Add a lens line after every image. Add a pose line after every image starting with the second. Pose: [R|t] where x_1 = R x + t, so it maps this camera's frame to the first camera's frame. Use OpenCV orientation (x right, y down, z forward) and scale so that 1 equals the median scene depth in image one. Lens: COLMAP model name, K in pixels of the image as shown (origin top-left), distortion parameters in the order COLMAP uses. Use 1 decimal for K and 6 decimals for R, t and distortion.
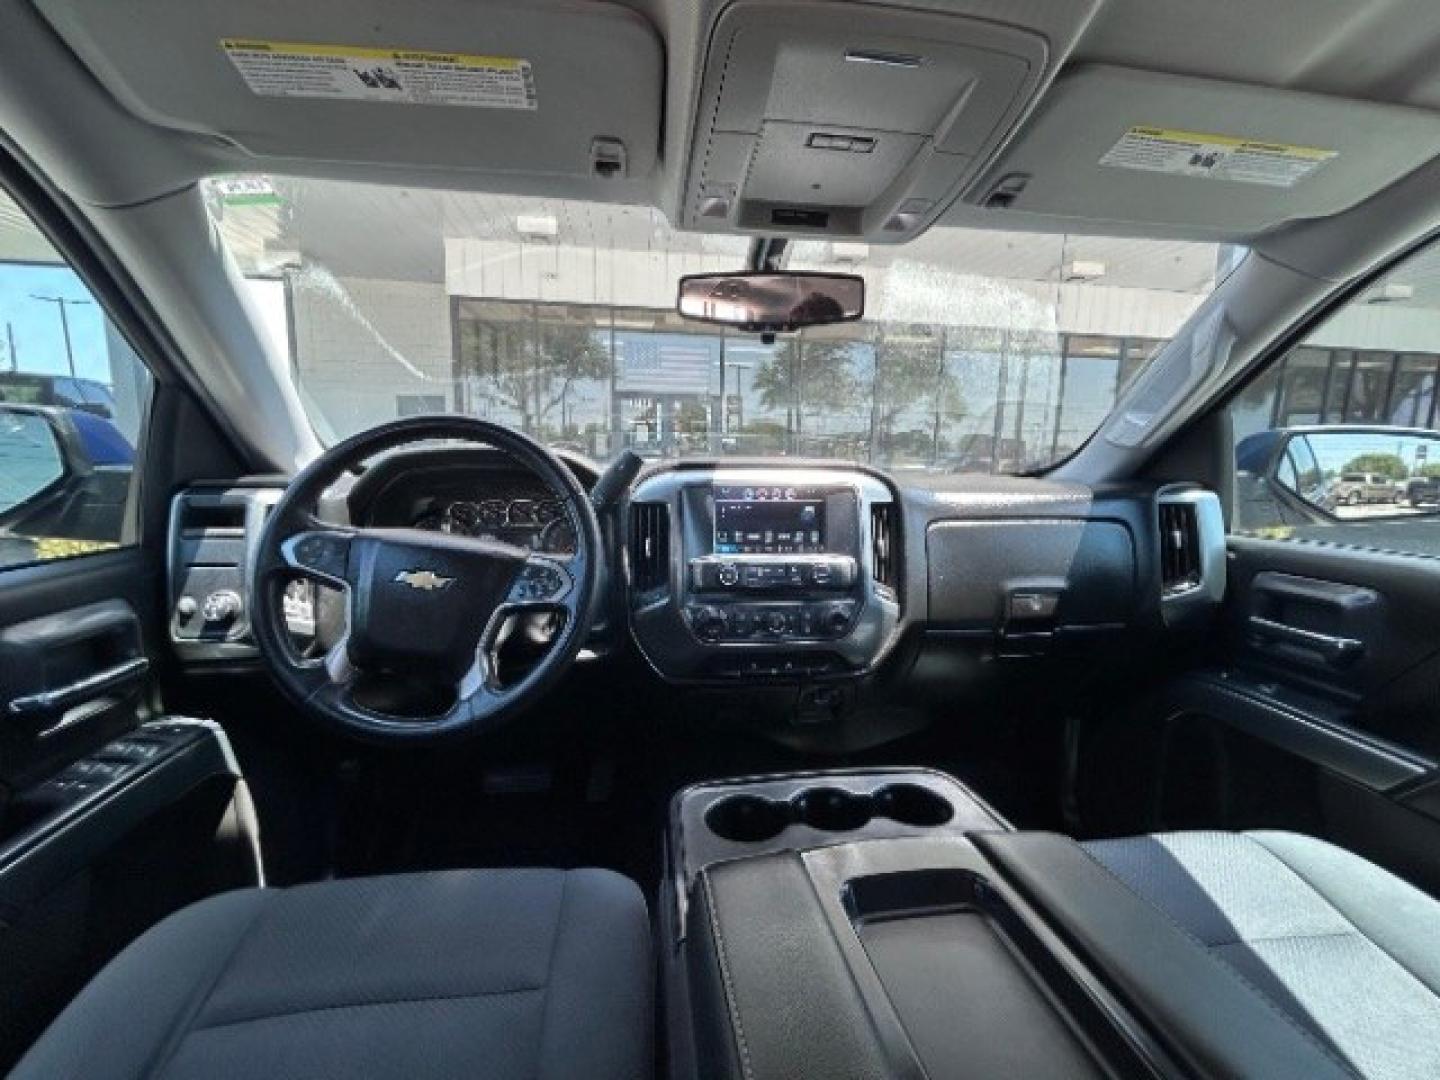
lens RADIAL K [[571.1, 0, 720.6], [0, 571.1, 534.7], [0, 0, 1]] dist [-0.002855, -0.000103]
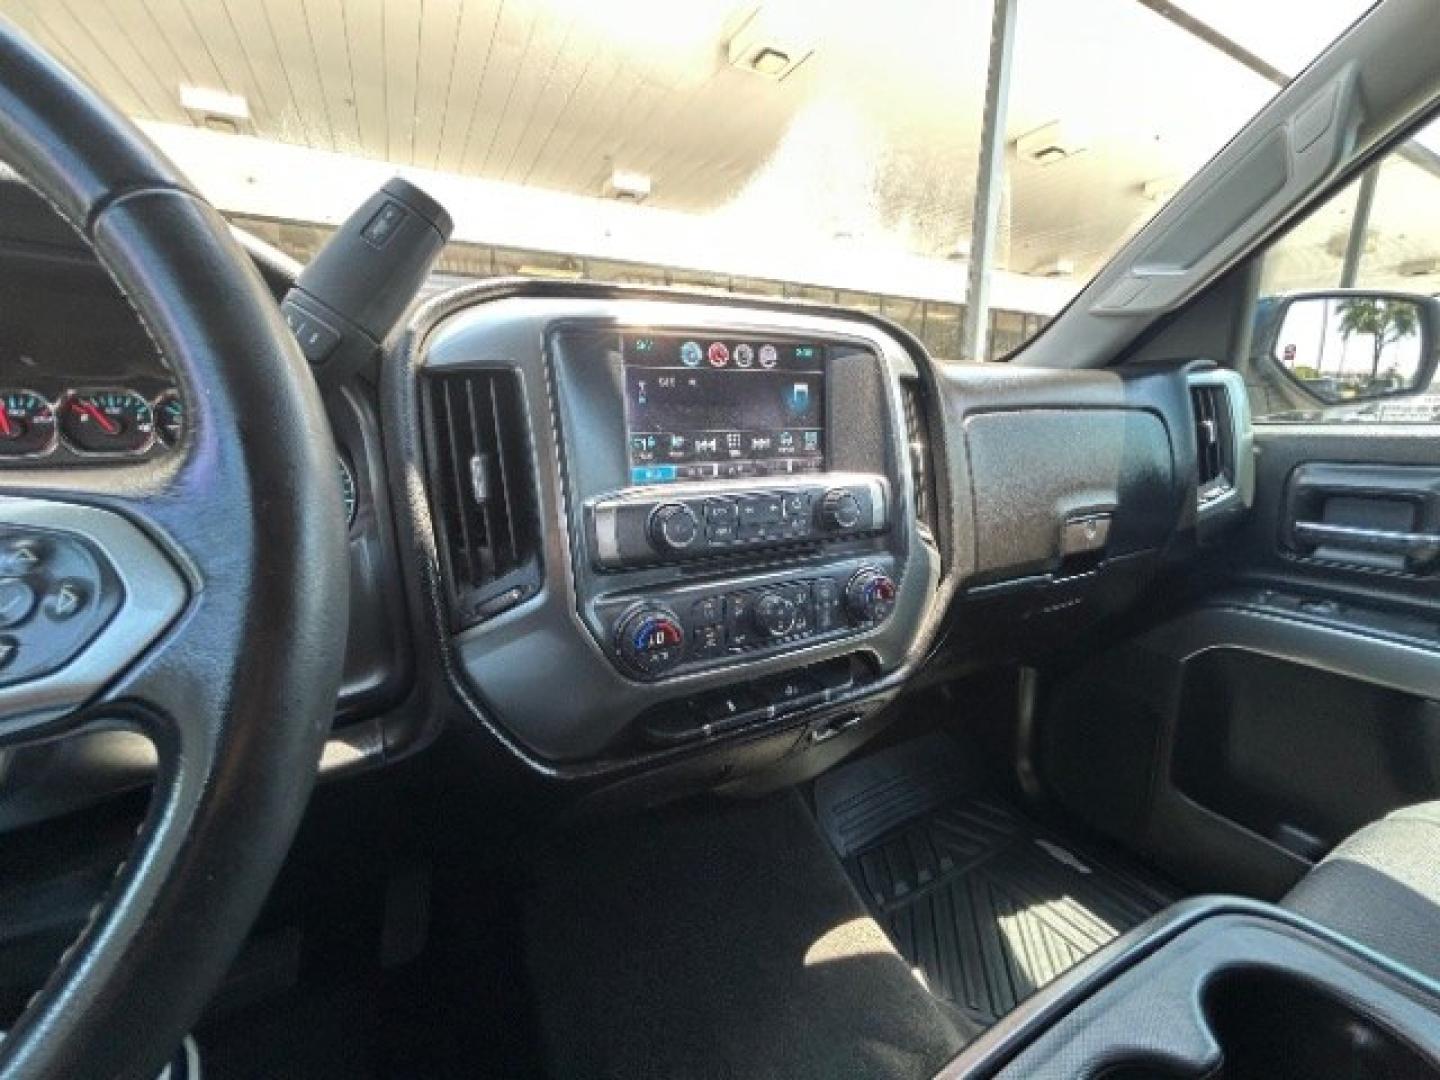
lens RADIAL K [[571.1, 0, 716.6], [0, 571.1, 550.2], [0, 0, 1]] dist [-0.002855, -0.000103]
pose [[0.939488, -0.102879, 0.326769, -0.101119], [0.071649, 0.991755, 0.106245, 0.041417], [-0.335005, -0.076404, 0.939114, 0.537921]]
